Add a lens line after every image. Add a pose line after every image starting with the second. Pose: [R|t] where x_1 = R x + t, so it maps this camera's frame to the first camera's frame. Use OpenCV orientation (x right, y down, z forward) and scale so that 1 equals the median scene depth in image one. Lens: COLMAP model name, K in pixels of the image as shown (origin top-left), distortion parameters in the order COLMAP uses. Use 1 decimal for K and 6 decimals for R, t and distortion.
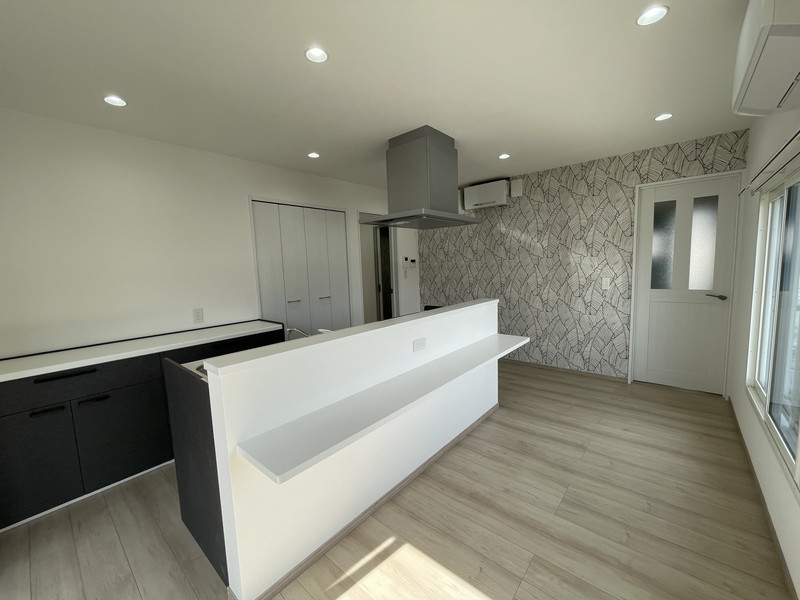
lens RADIAL K [[306.7, 0, 426.0], [0, 306.7, 296.1], [0, 0, 1]] dist [0.001053, 0.000245]
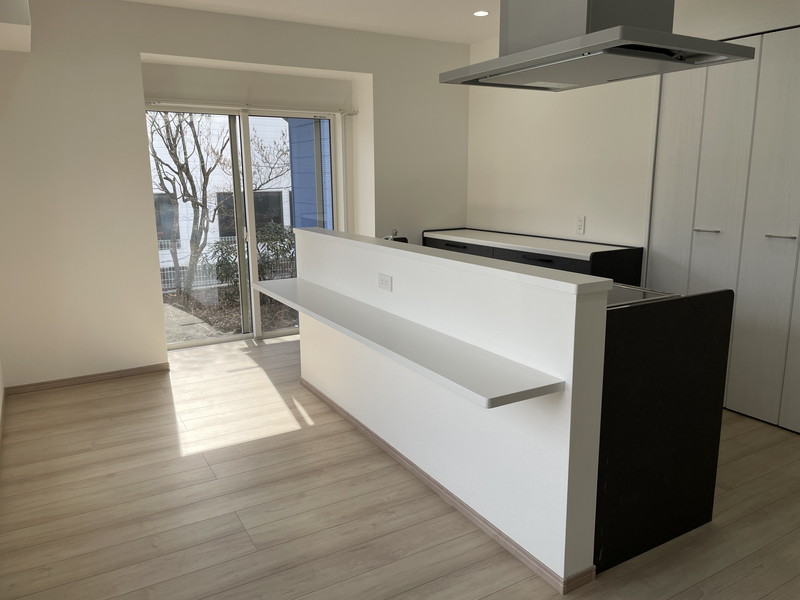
lens RADIAL K [[618.6, 0, 400.0], [0, 618.6, 300.0], [0, 0, 1]] dist [0.055863, -0.054437]
pose [[-0.357870, 0.220112, -0.907458, 1.064547], [-0.075436, 0.961829, 0.263050, -0.156538], [0.930719, 0.162593, -0.327605, 1.229267]]
